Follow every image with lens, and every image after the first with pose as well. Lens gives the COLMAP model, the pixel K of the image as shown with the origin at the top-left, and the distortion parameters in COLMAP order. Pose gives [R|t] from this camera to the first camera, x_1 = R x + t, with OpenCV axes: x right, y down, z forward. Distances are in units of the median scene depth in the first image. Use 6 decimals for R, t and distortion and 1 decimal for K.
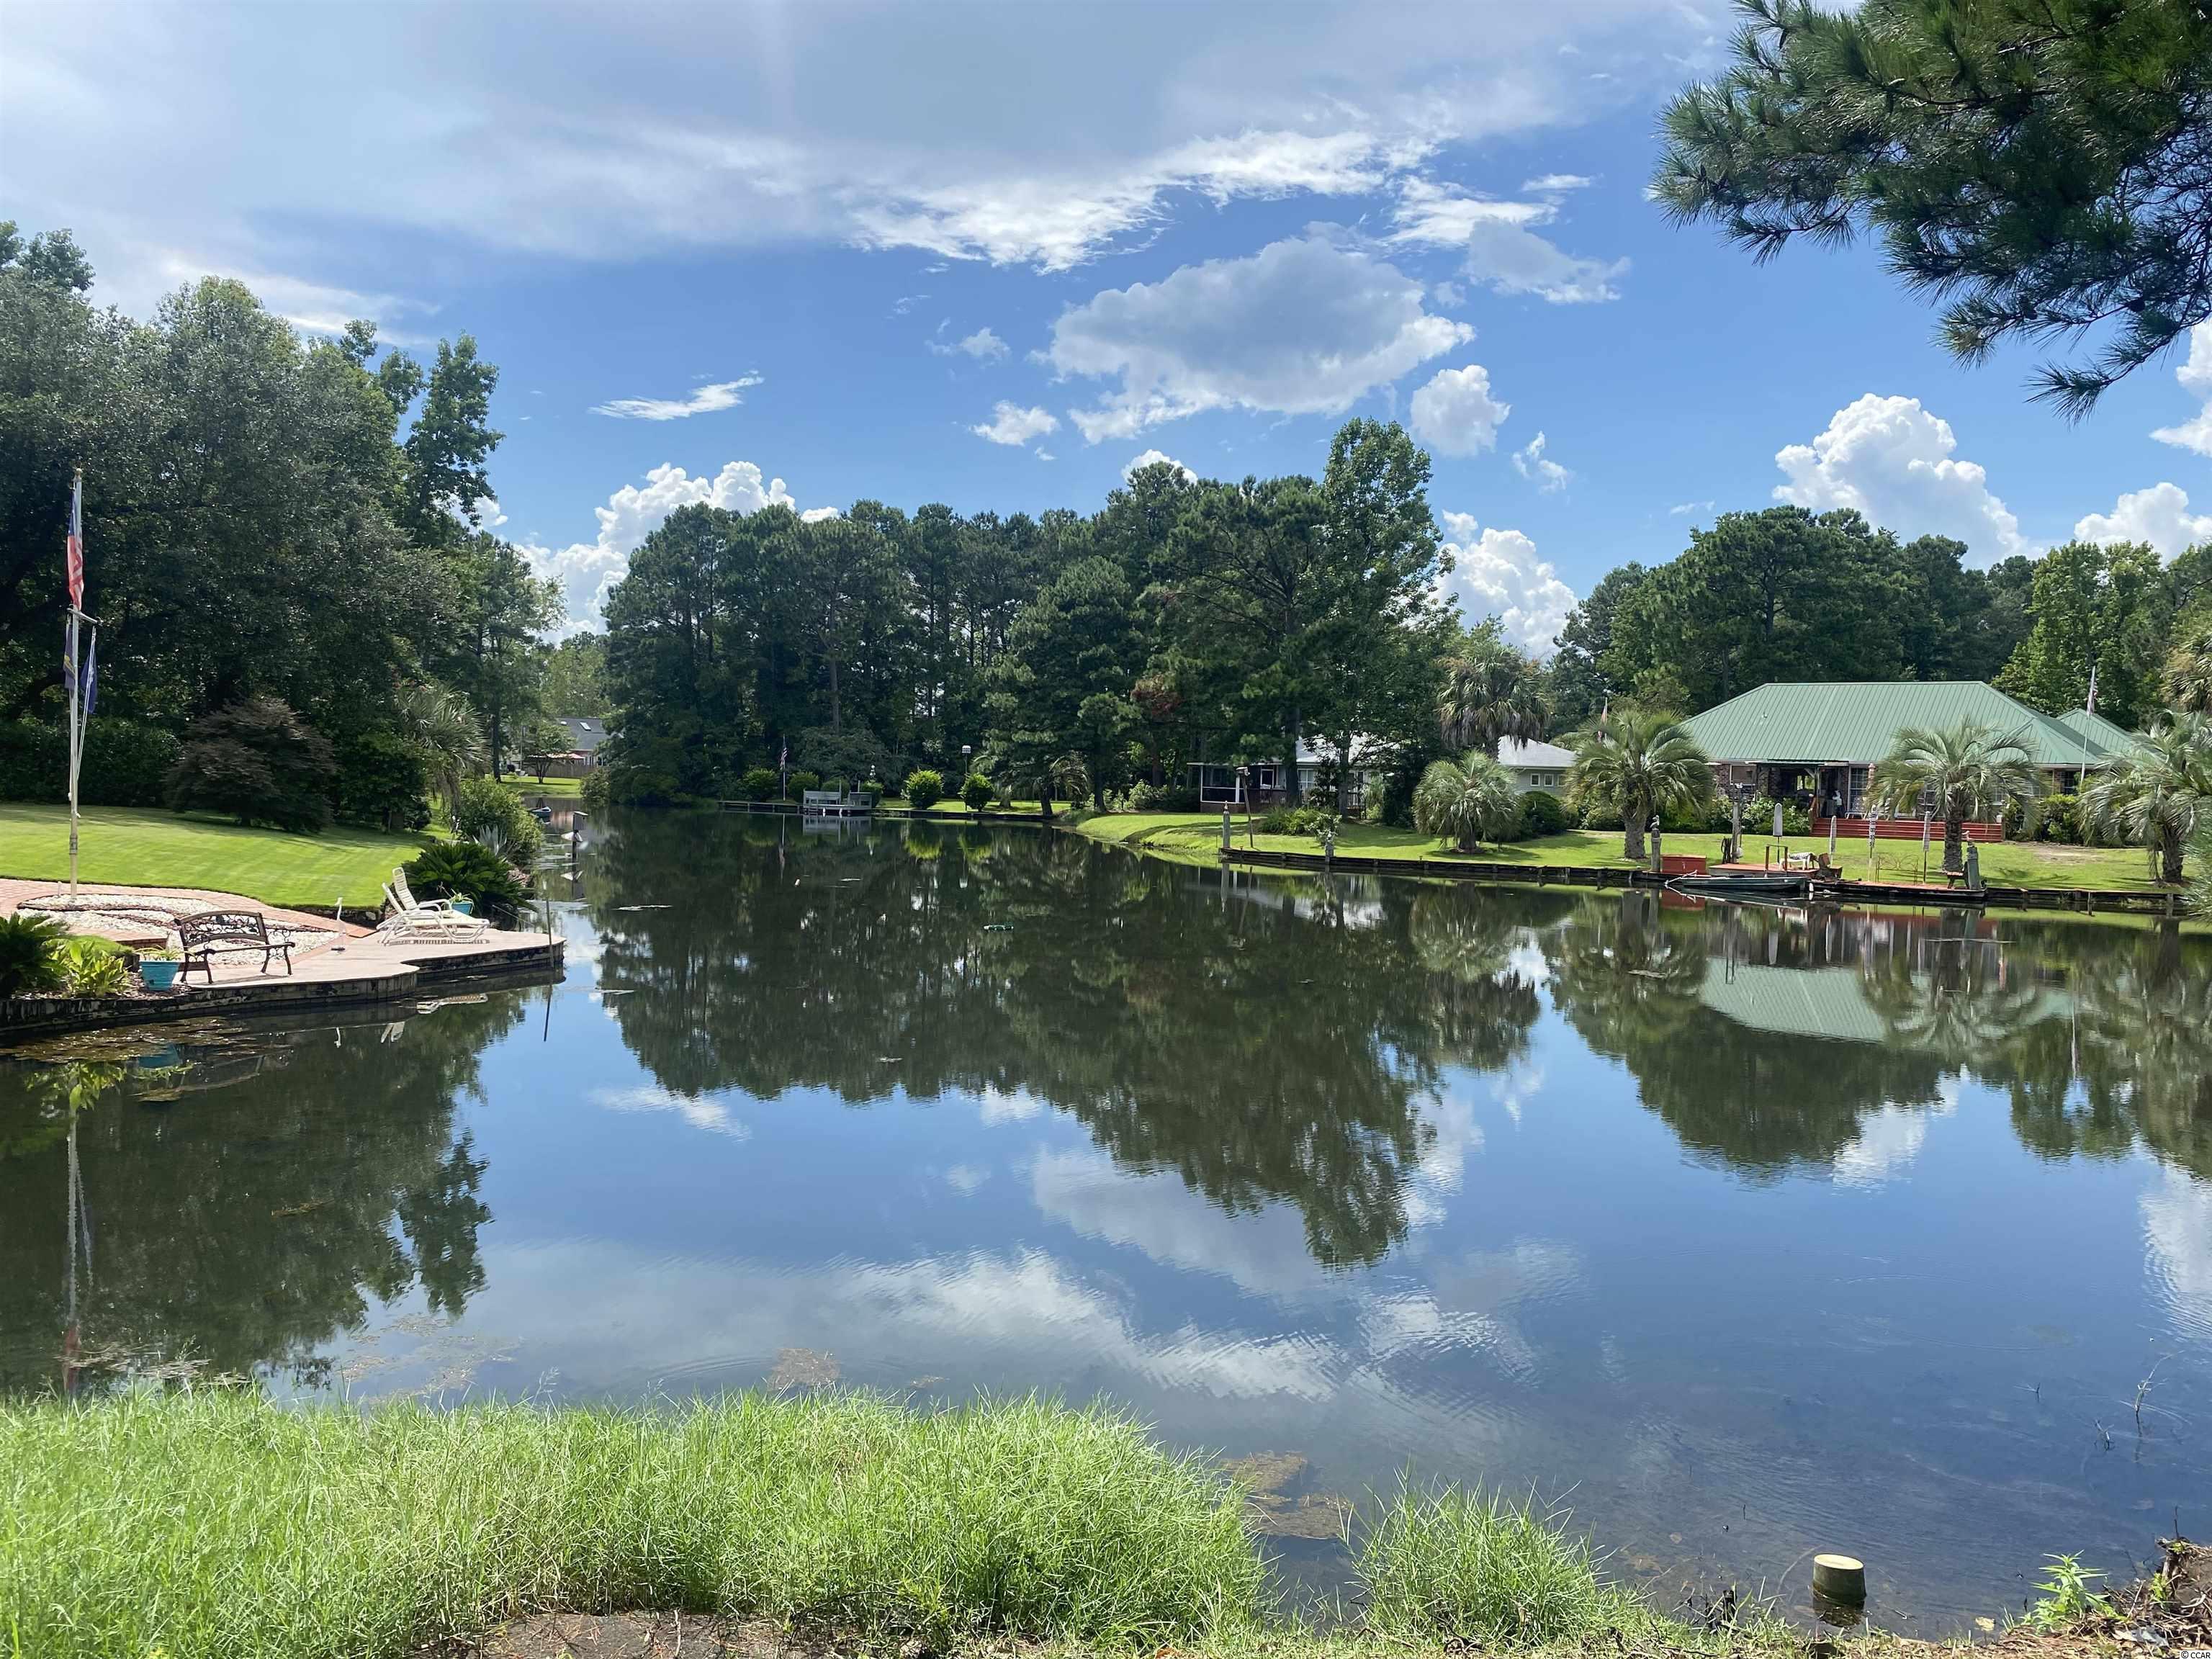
lens RADIAL K [[1656.1, 0, 1114.4], [0, 1656.1, 852.9], [0, 0, 1]] dist [0.049472, -0.046503]
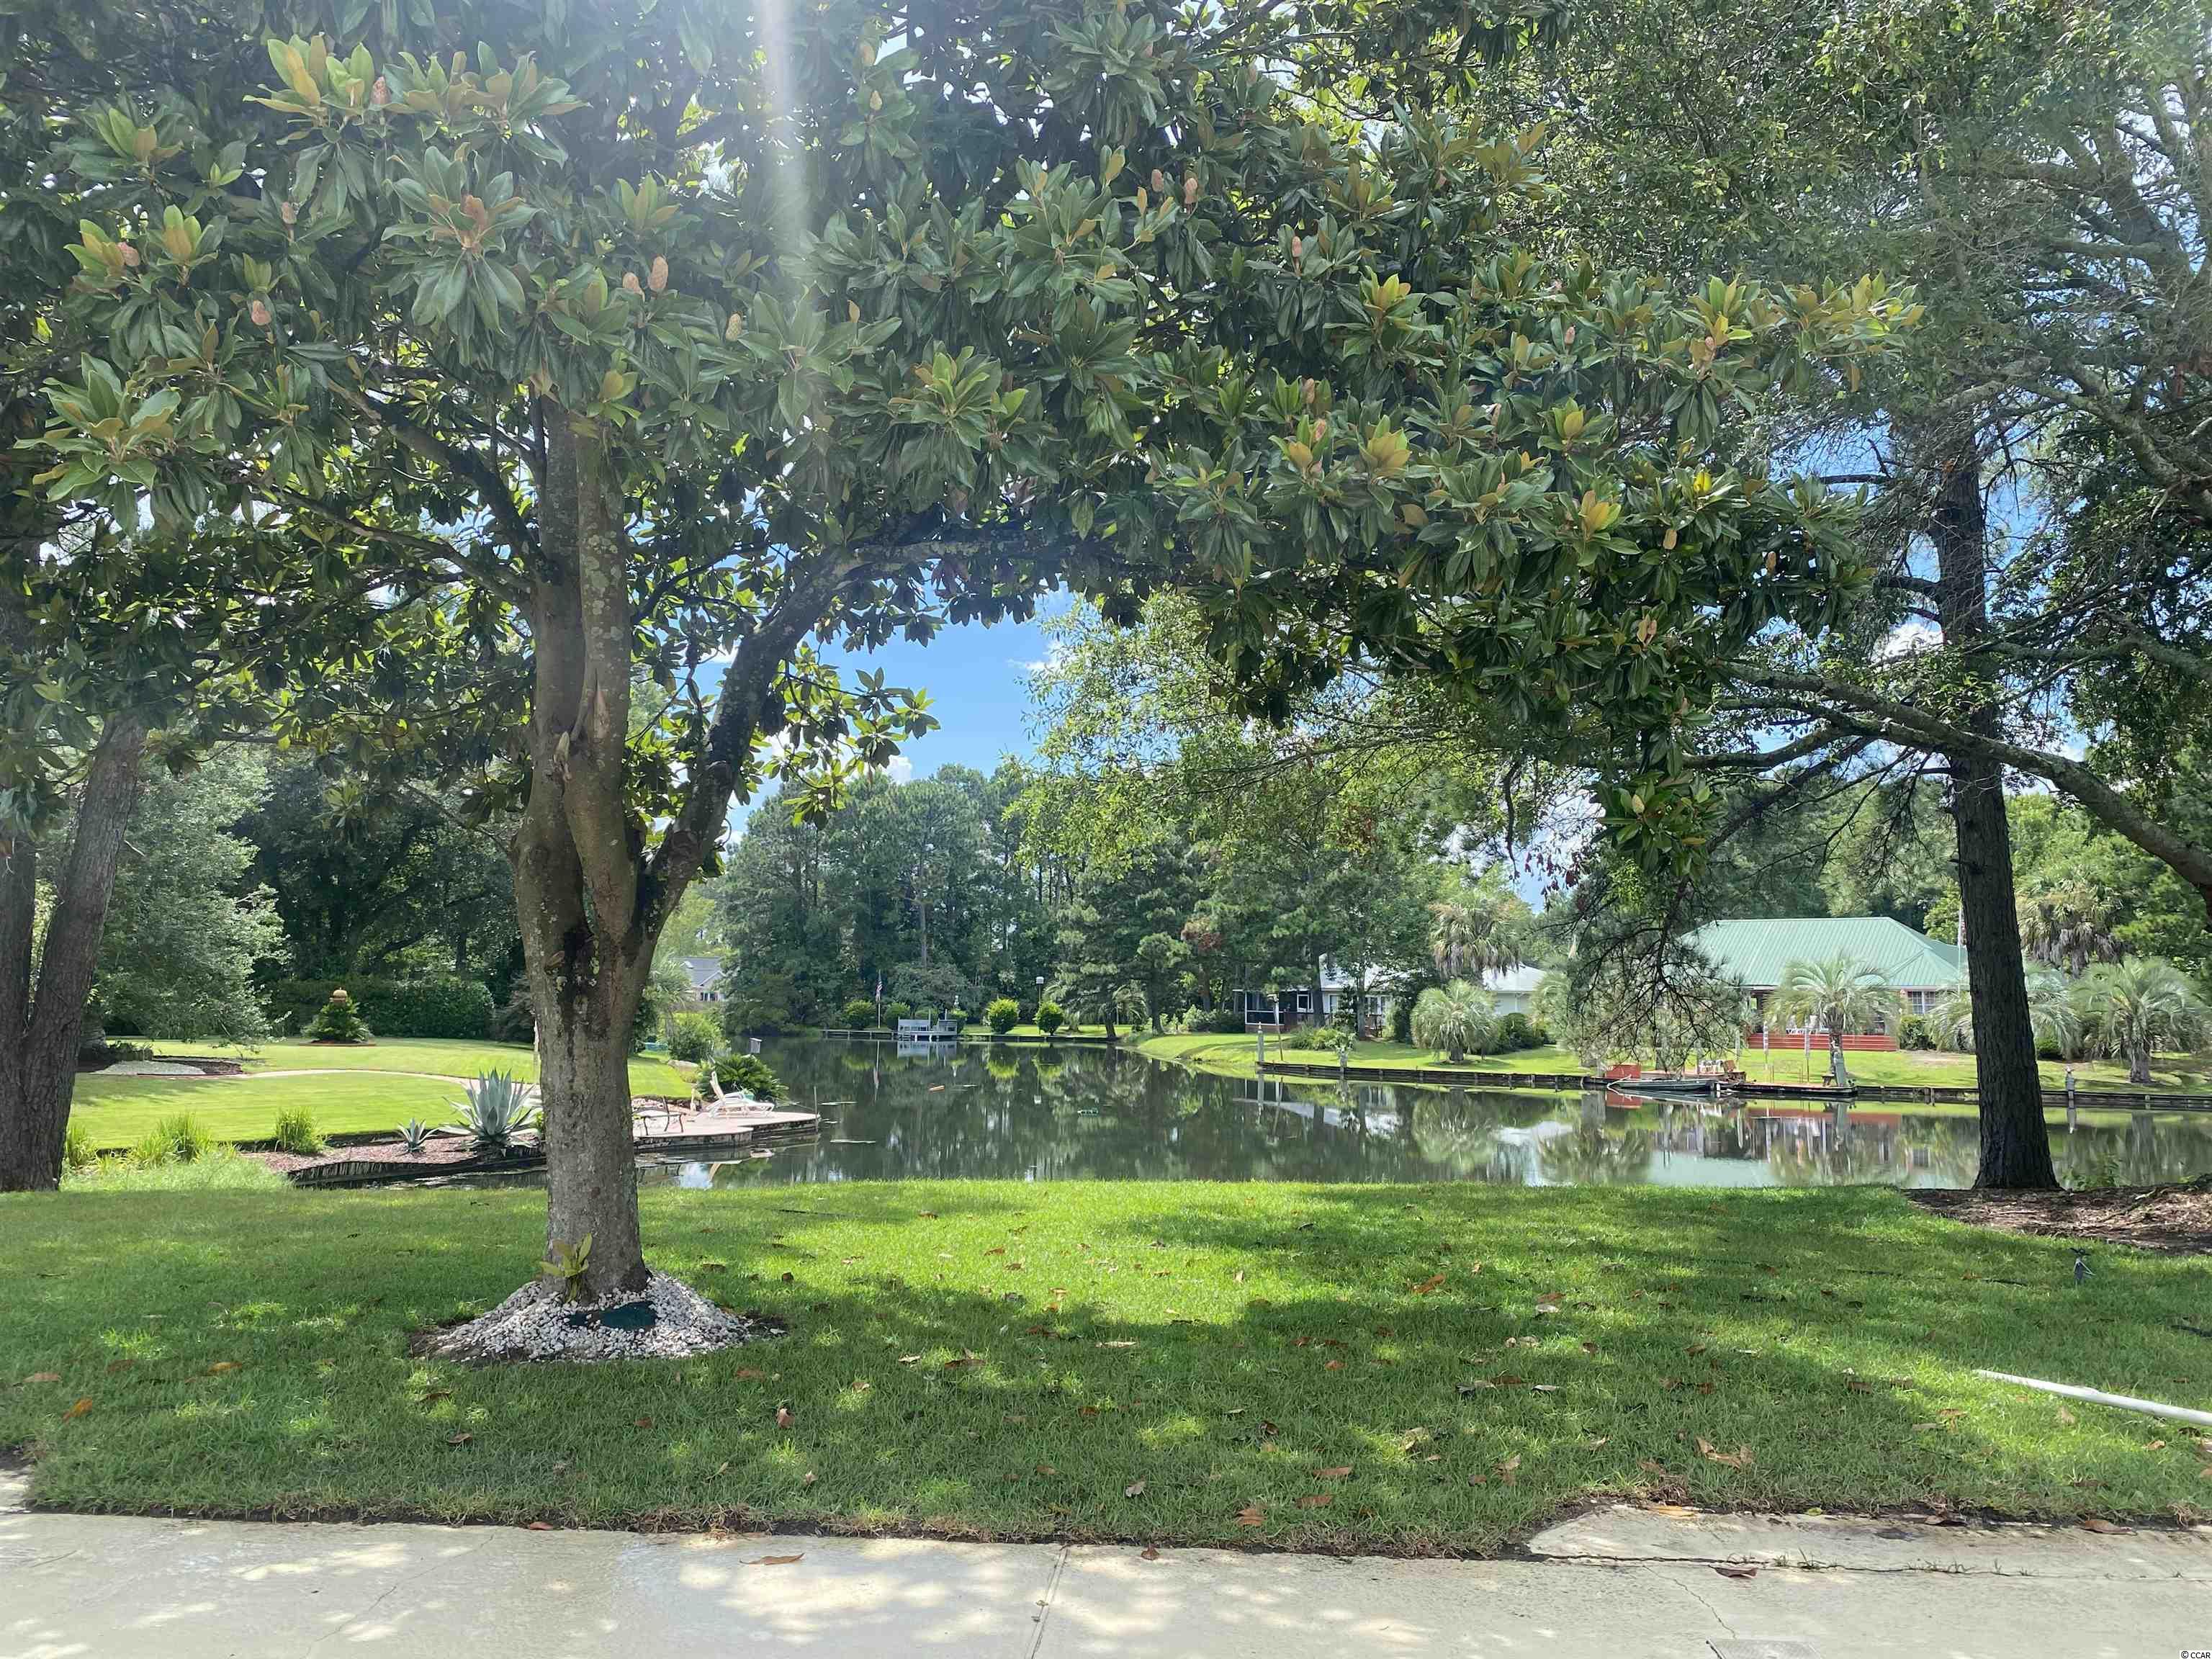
lens RADIAL K [[1656.1, 0, 1110.0], [0, 1656.1, 814.3], [0, 0, 1]] dist [0.049472, -0.046503]
pose [[0.999173, -0.017656, -0.036625, 0.004703], [0.011670, 0.987429, -0.157631, 0.008067], [0.038948, 0.157073, 0.986819, -0.232419]]
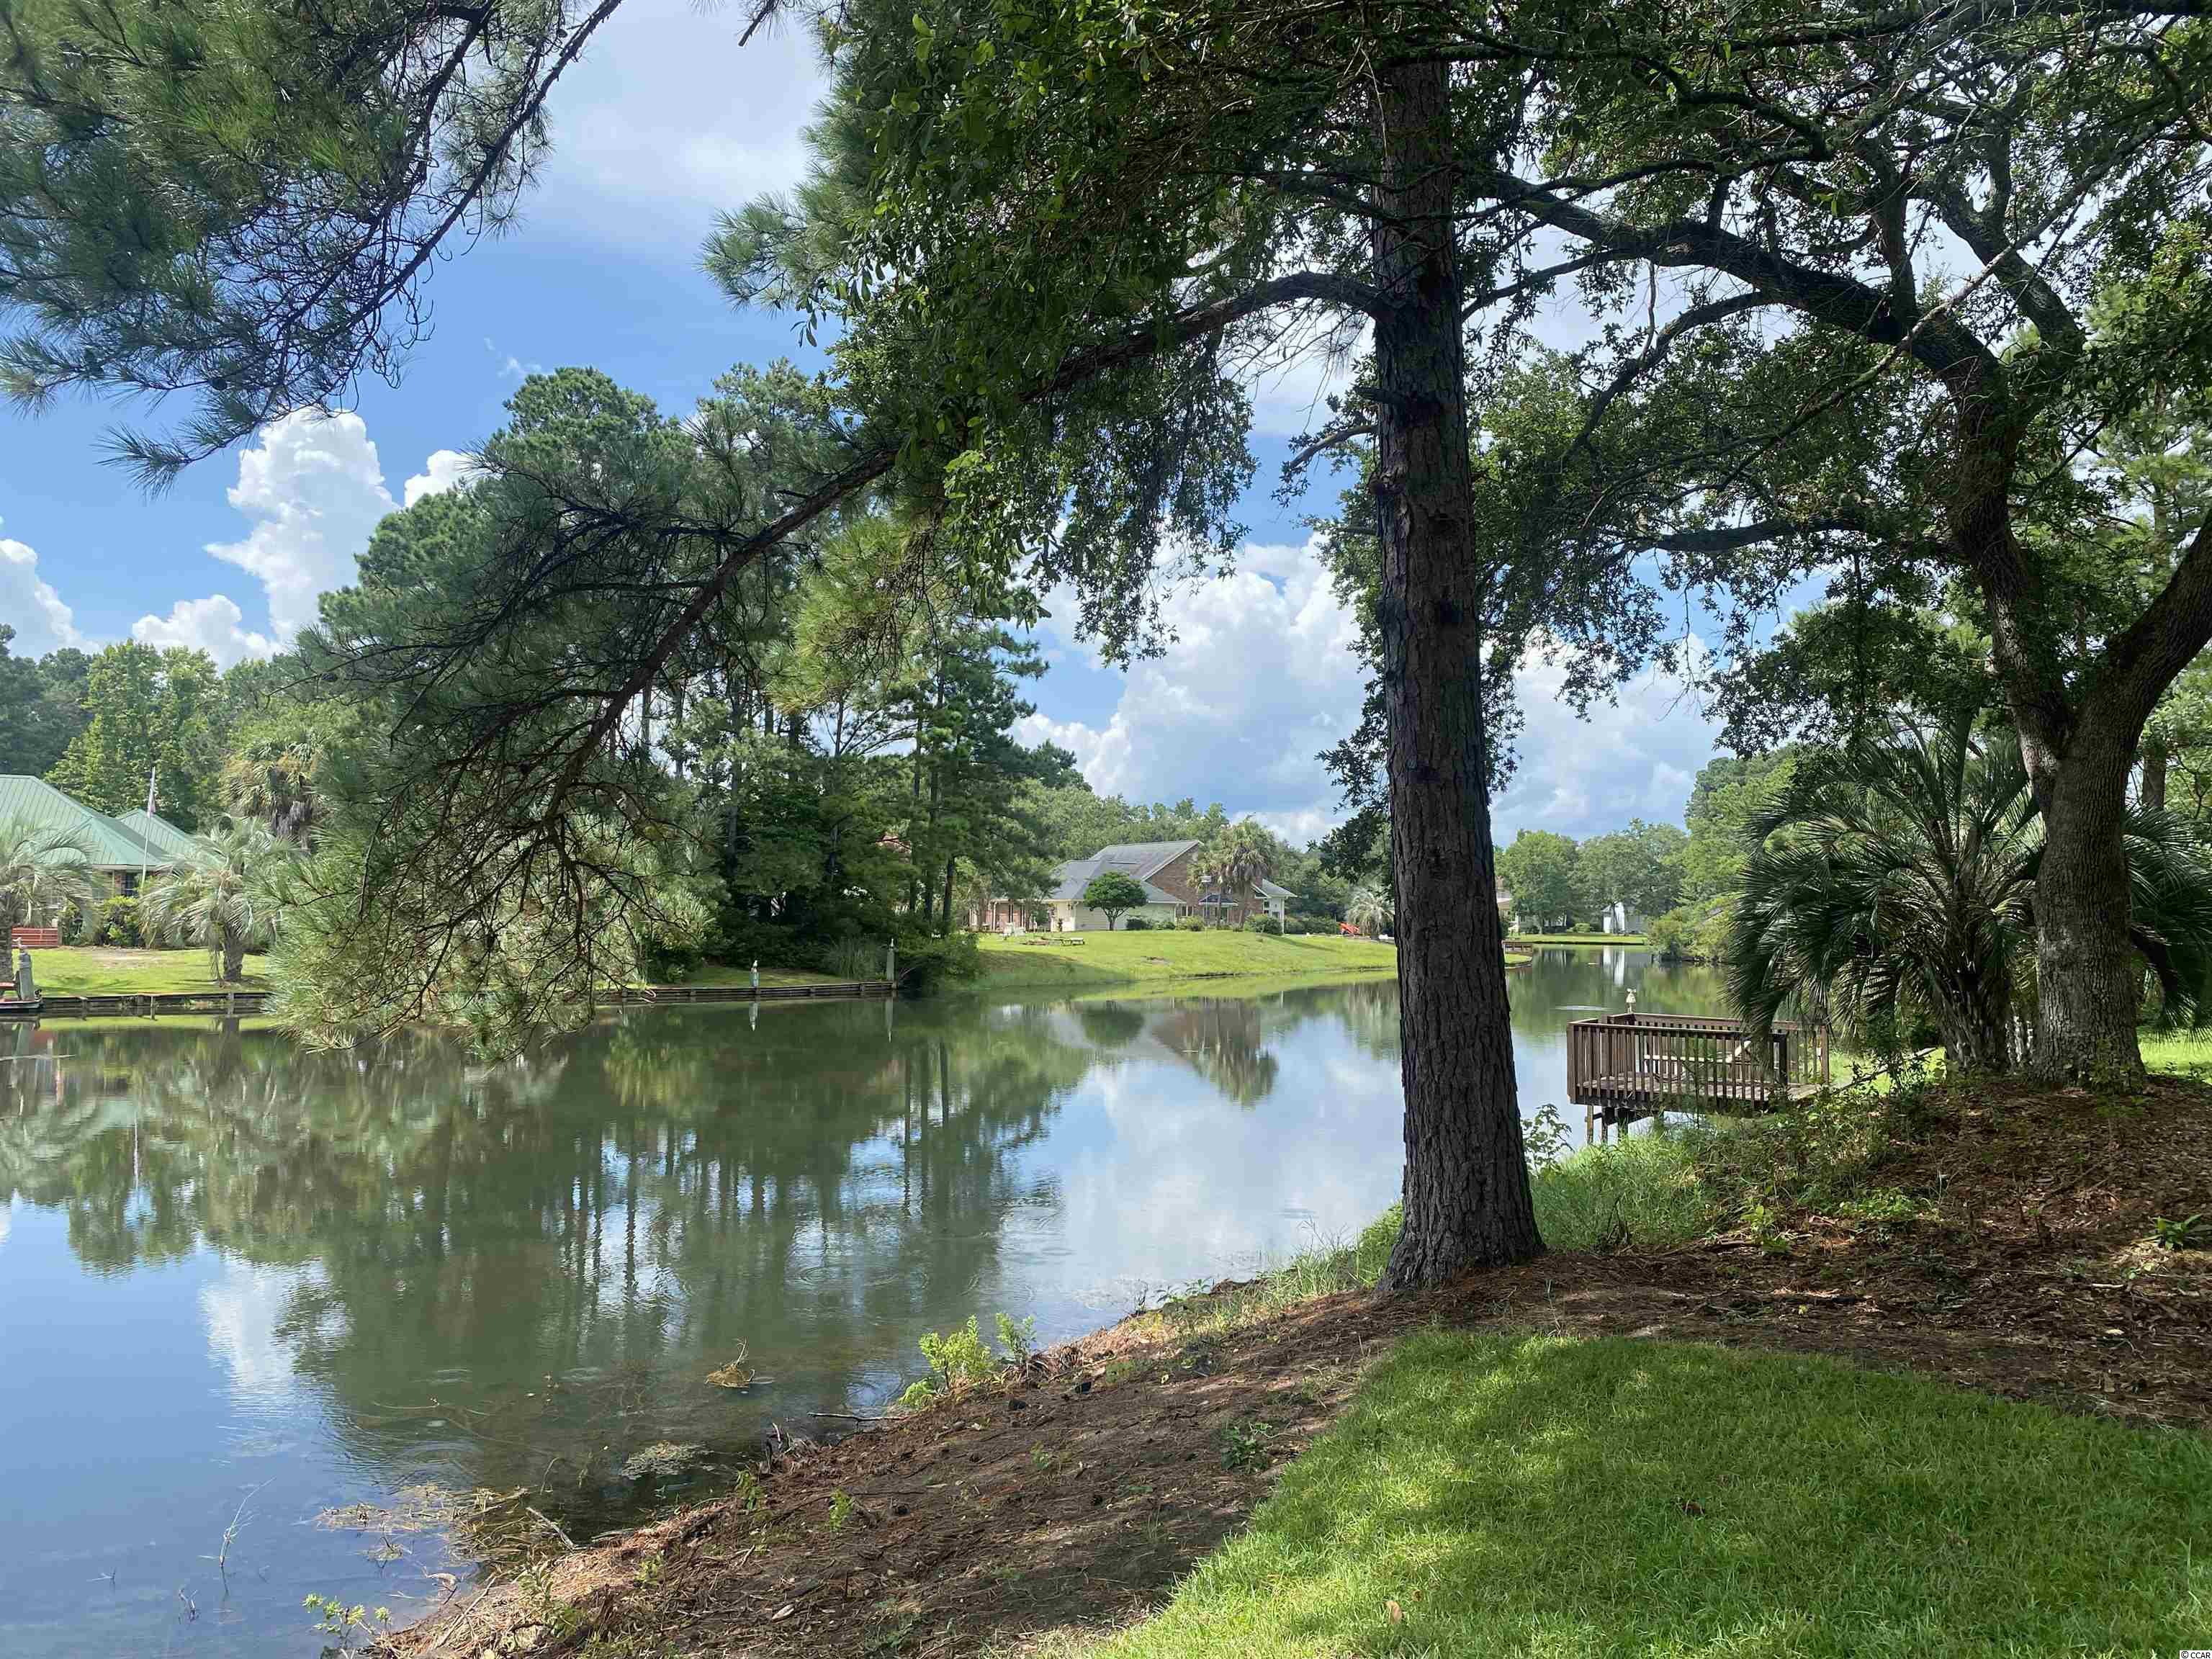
lens RADIAL K [[1656.1, 0, 1120.2], [0, 1656.1, 834.6], [0, 0, 1]] dist [0.049472, -0.046503]
pose [[0.494995, 0.022304, 0.868610, 0.005553], [0.039255, 0.998076, -0.047999, -0.001186], [-0.868009, 0.057856, 0.493166, 0.012483]]
